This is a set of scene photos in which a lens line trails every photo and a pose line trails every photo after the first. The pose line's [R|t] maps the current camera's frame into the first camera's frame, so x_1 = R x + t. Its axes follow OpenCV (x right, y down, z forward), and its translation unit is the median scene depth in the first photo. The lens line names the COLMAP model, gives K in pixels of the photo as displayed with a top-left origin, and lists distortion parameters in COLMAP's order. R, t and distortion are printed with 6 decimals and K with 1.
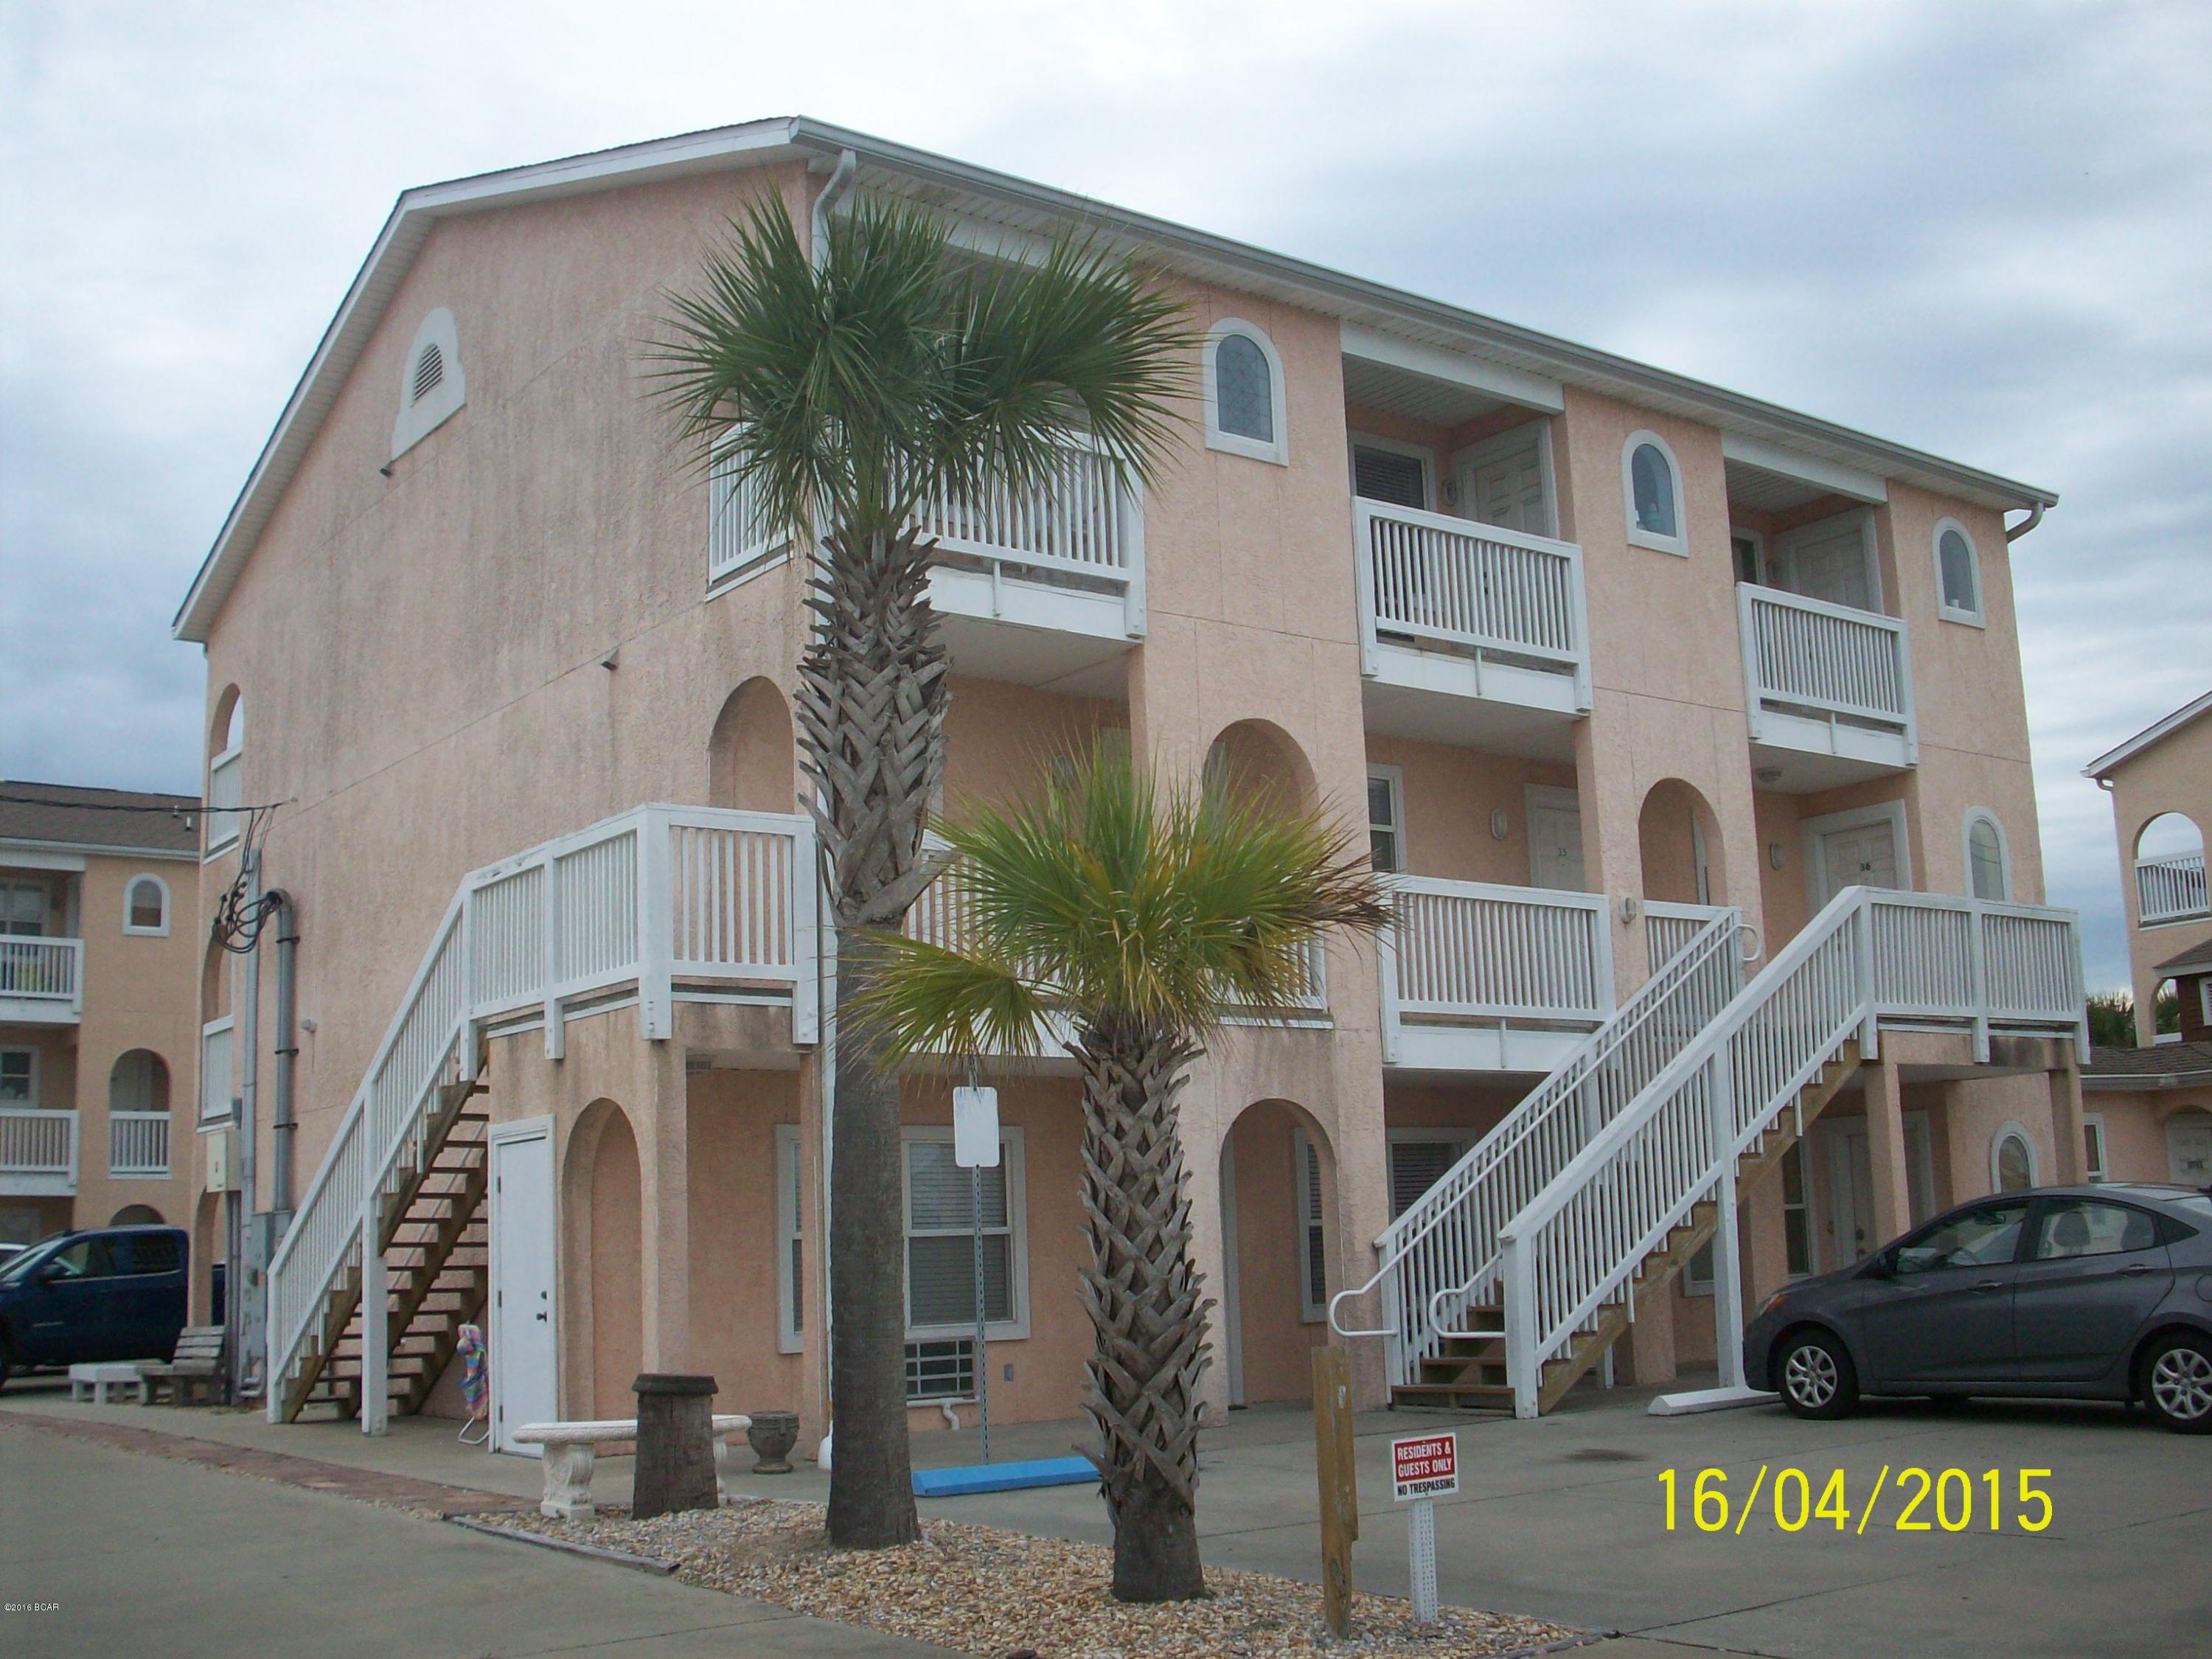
lens RADIAL K [[2332.6, 0, 1106.0], [0, 2332.6, 829.5], [0, 0, 1]] dist [-0.111674, 0.016984]
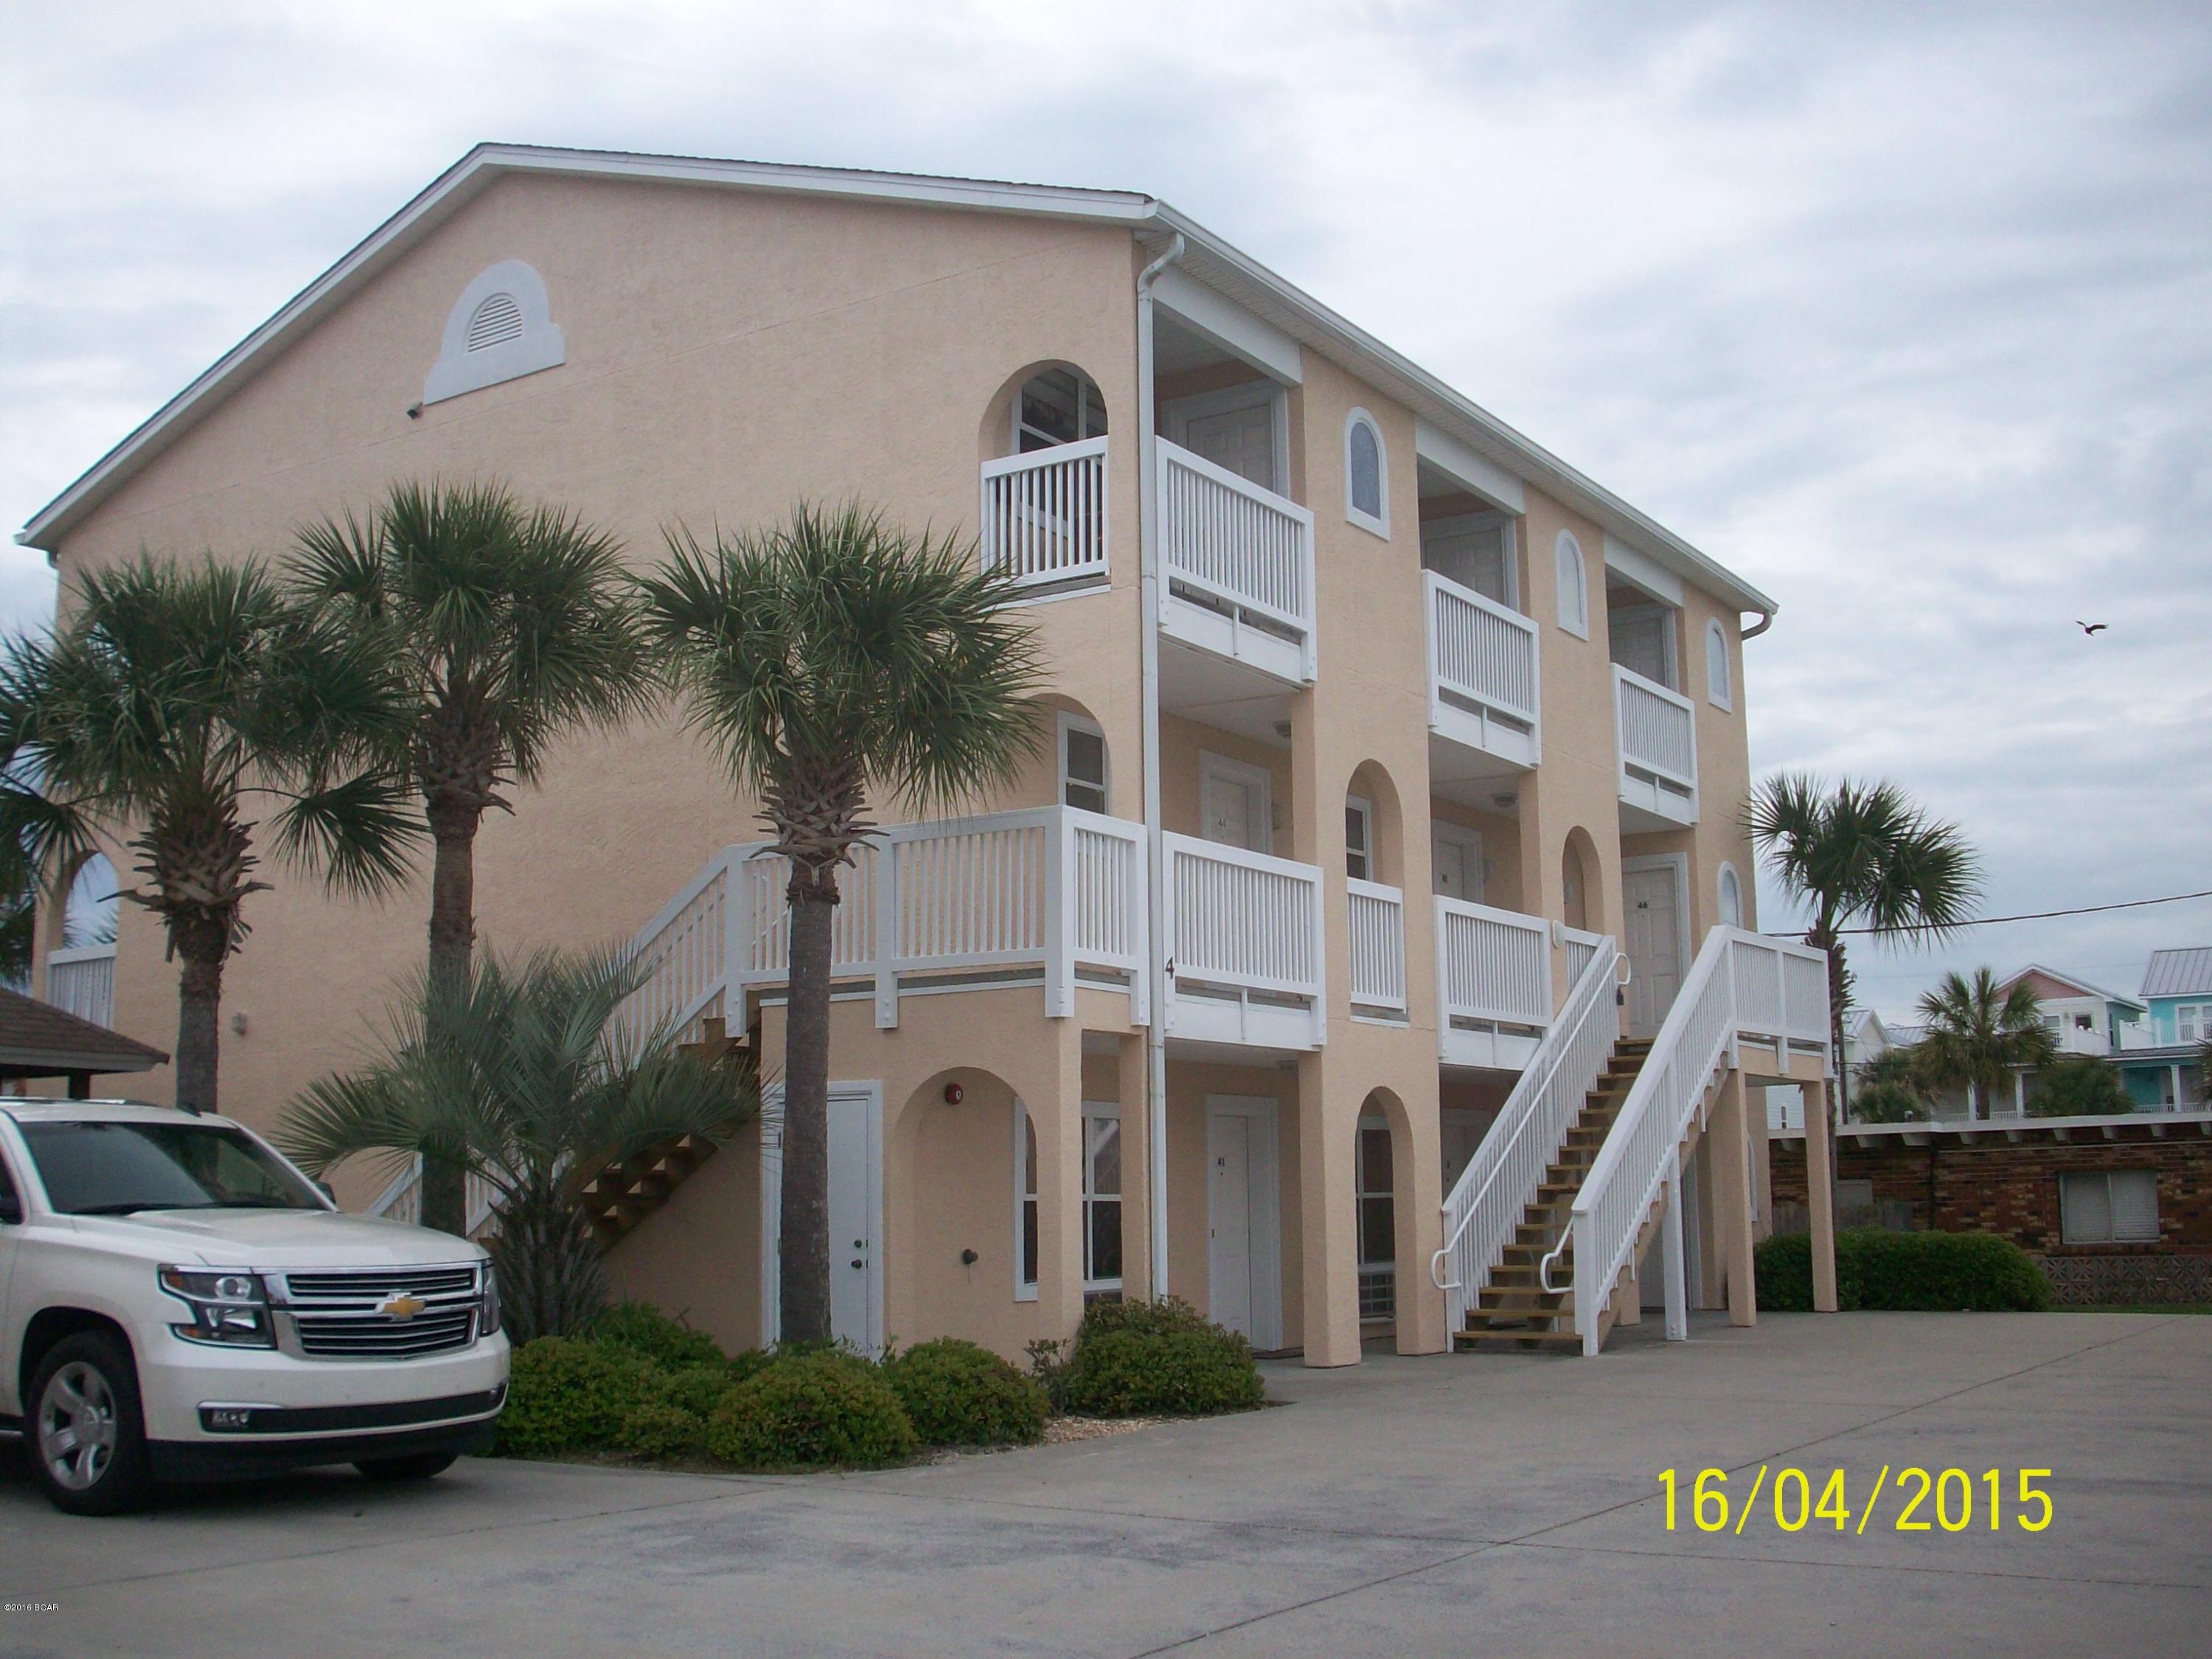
lens RADIAL K [[2388.1, 0, 1106.0], [0, 2388.1, 829.5], [0, 0, 1]] dist [-0.151996, 0.056927]
pose [[0.944639, 0.075608, 0.319280, -0.372084], [-0.079567, 0.996829, -0.000647, -0.001407], [-0.318317, -0.024793, 0.947660, -0.063346]]
